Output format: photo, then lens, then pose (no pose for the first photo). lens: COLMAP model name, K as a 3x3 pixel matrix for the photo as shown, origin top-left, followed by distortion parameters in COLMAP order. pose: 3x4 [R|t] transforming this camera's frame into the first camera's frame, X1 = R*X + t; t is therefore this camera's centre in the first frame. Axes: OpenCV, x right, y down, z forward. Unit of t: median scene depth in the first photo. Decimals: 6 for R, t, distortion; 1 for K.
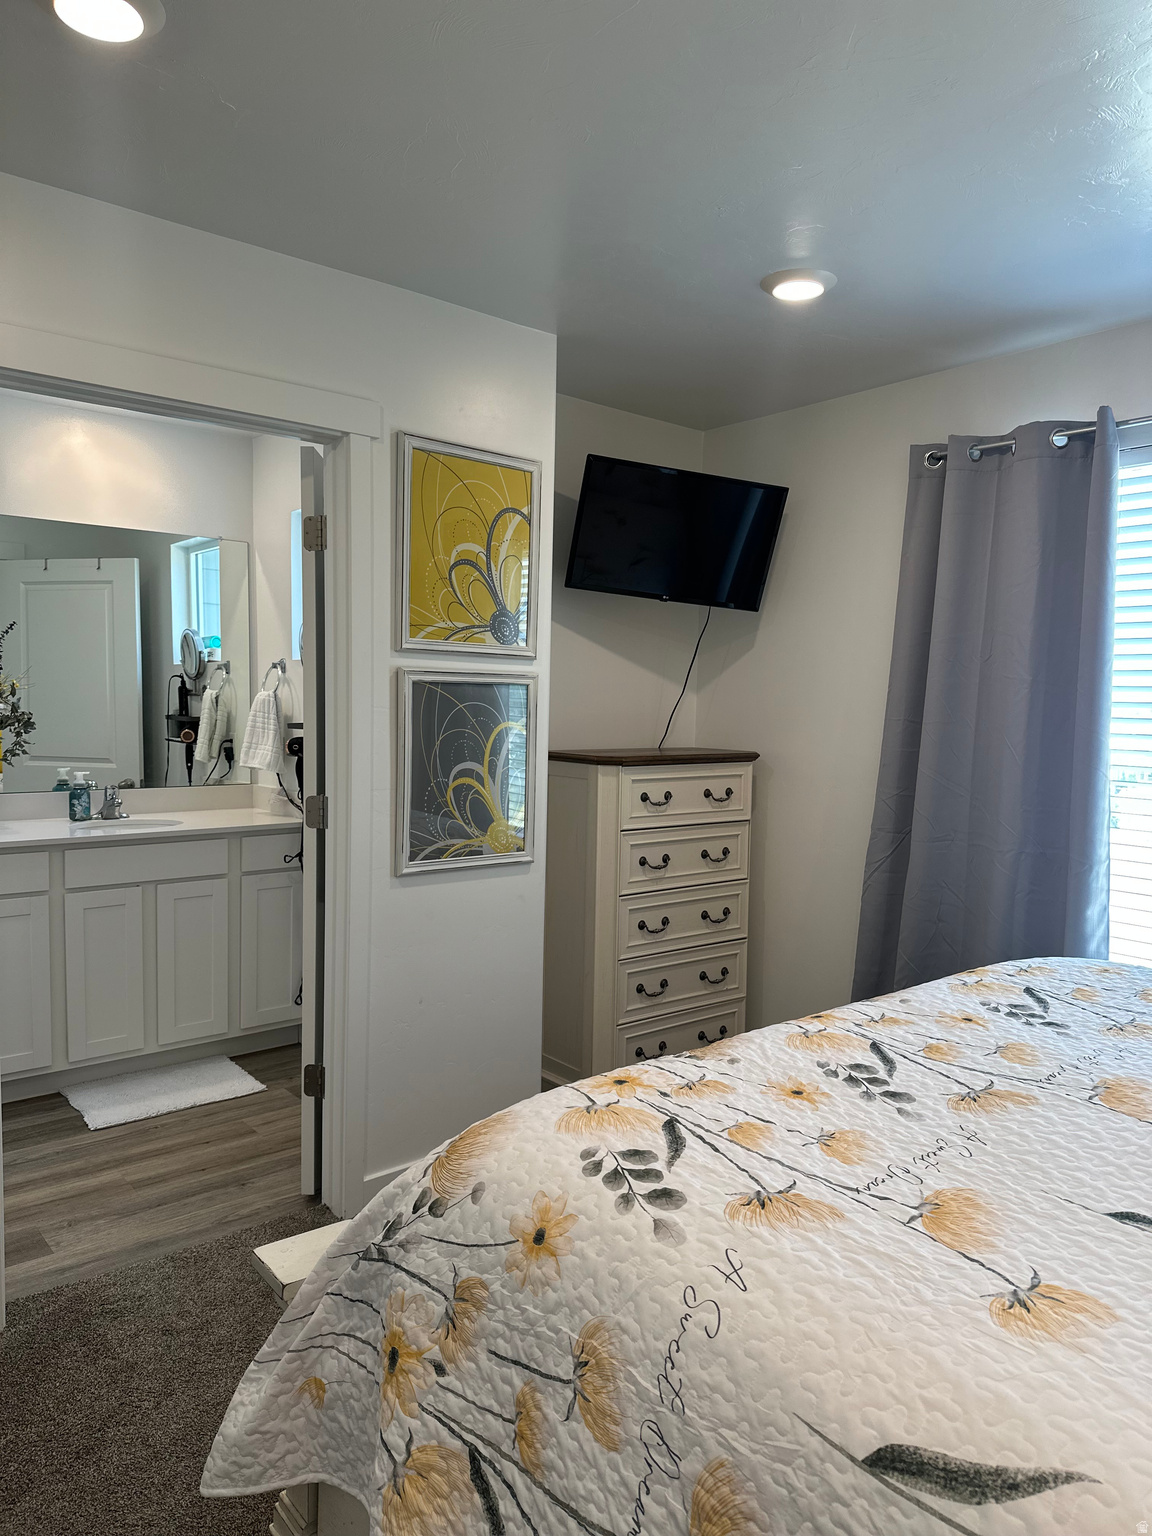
lens RADIAL K [[1087.8, 0, 602.8], [0, 1087.8, 768.3], [0, 0, 1]] dist [0.003831, -0.007361]
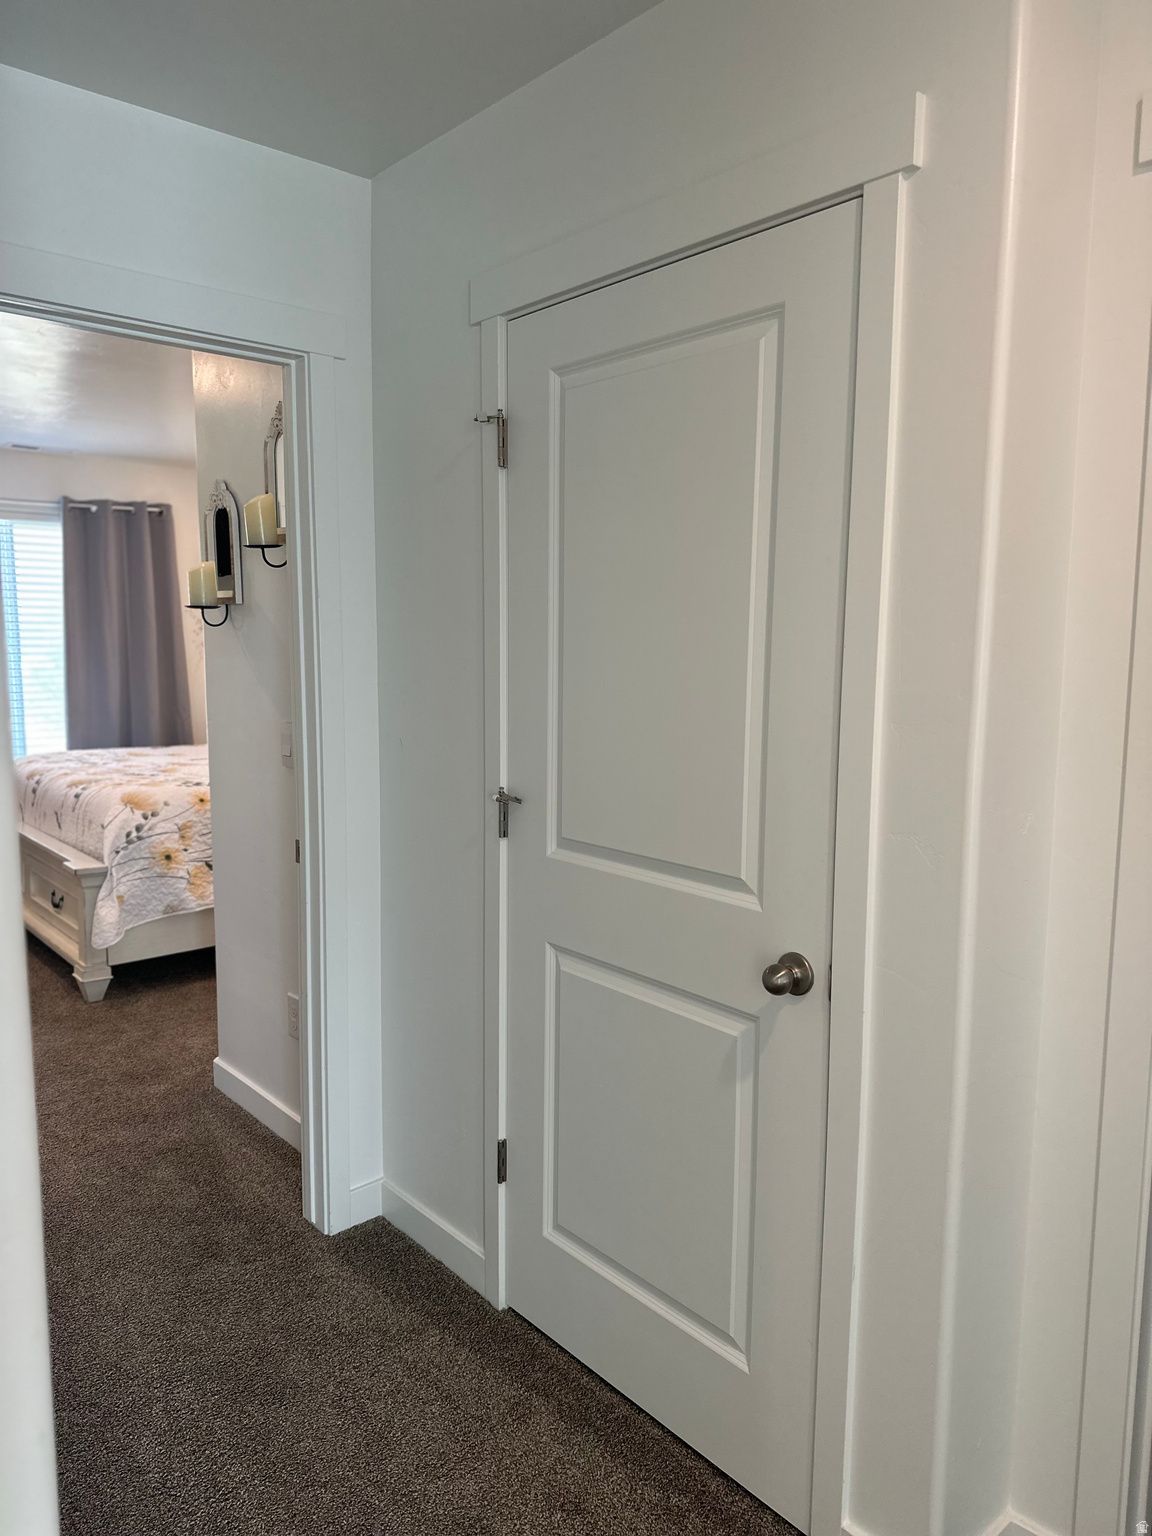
lens RADIAL K [[1087.8, 0, 602.8], [0, 1087.8, 768.3], [0, 0, 1]] dist [0.003831, -0.007361]
pose [[-0.017871, -0.140813, 0.989875, -3.376961], [0.060481, 0.988068, 0.141648, -0.082120], [-0.998009, 0.062400, -0.009141, -0.243696]]
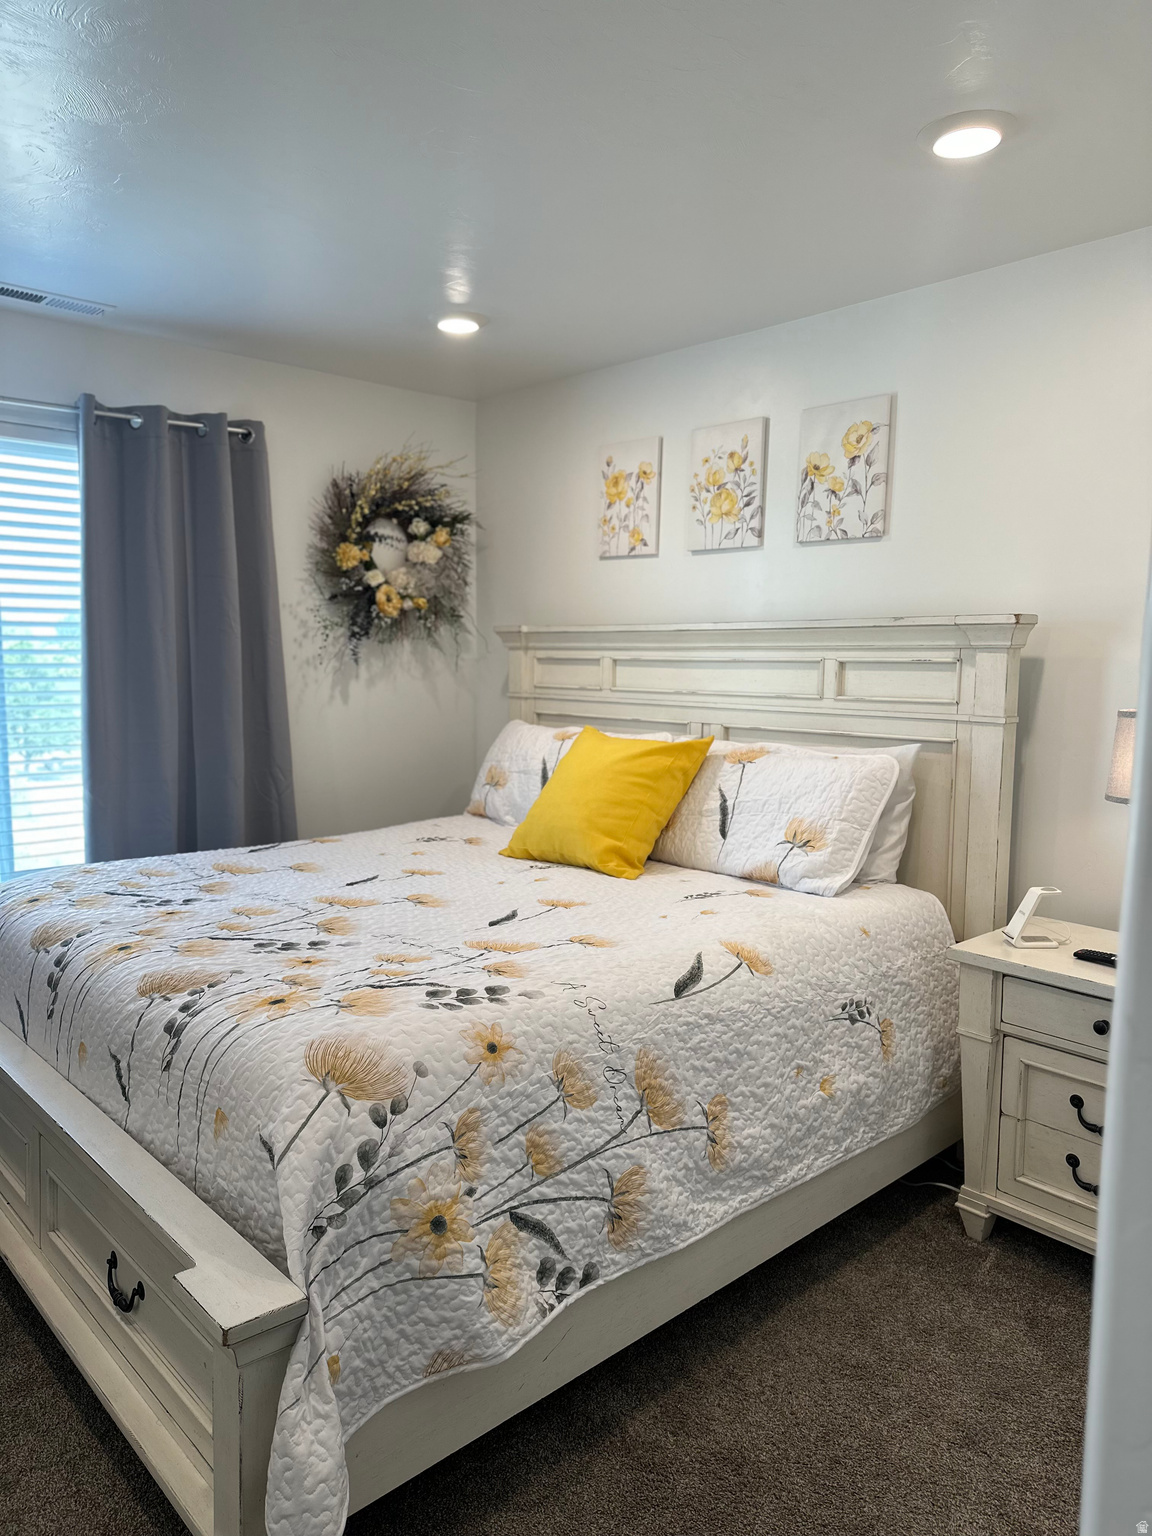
lens RADIAL K [[1080.8, 0, 570.2], [0, 1080.8, 747.6], [0, 0, 1]] dist [0.064196, -0.115167]
pose [[-0.038880, -0.113582, 0.992768, -1.364847], [0.064061, 0.991192, 0.115910, -0.109409], [-0.997188, 0.068104, -0.031261, 0.882346]]
